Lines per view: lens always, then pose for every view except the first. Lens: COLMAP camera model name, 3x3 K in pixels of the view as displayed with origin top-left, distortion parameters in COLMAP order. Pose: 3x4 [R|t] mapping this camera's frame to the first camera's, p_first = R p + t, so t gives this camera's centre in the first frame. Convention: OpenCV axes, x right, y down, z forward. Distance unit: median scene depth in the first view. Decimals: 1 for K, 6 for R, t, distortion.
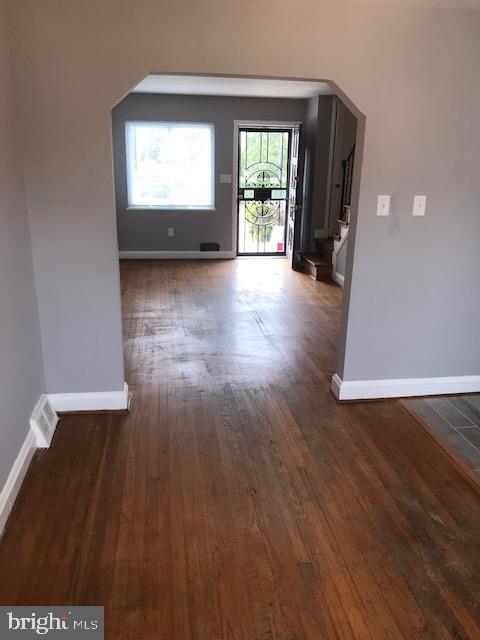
lens RADIAL K [[525.6, 0, 236.2], [0, 525.6, 318.8], [0, 0, 1]] dist [0.018874, -0.006749]
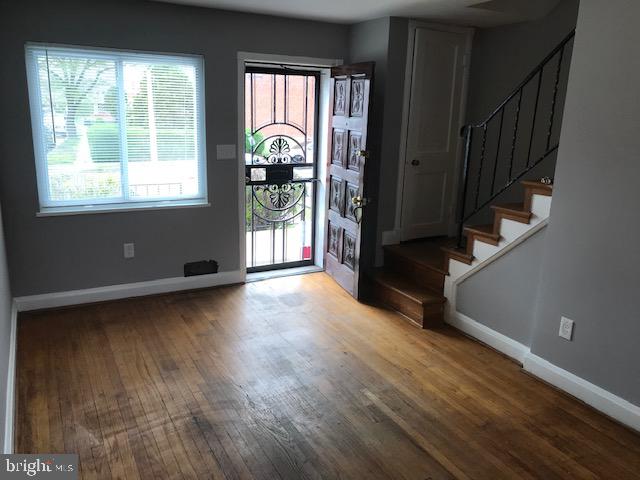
lens RADIAL K [[525.6, 0, 322.0], [0, 525.6, 242.4], [0, 0, 1]] dist [0.018874, -0.006749]
pose [[0.933017, -0.082560, 0.350232, -0.127327], [0.094835, 0.995330, -0.018011, -0.142332], [-0.347110, 0.050019, 0.936490, 0.412996]]
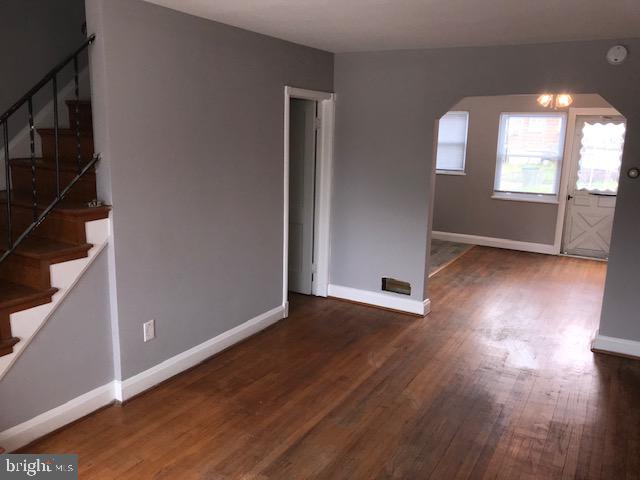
lens RADIAL K [[525.6, 0, 321.9], [0, 525.6, 240.8], [0, 0, 1]] dist [0.018874, -0.006749]
pose [[-0.791204, -0.163695, 0.589237, -0.169249], [0.139888, 0.889521, 0.434953, -0.293194], [-0.595338, 0.426564, -0.680893, 0.887737]]
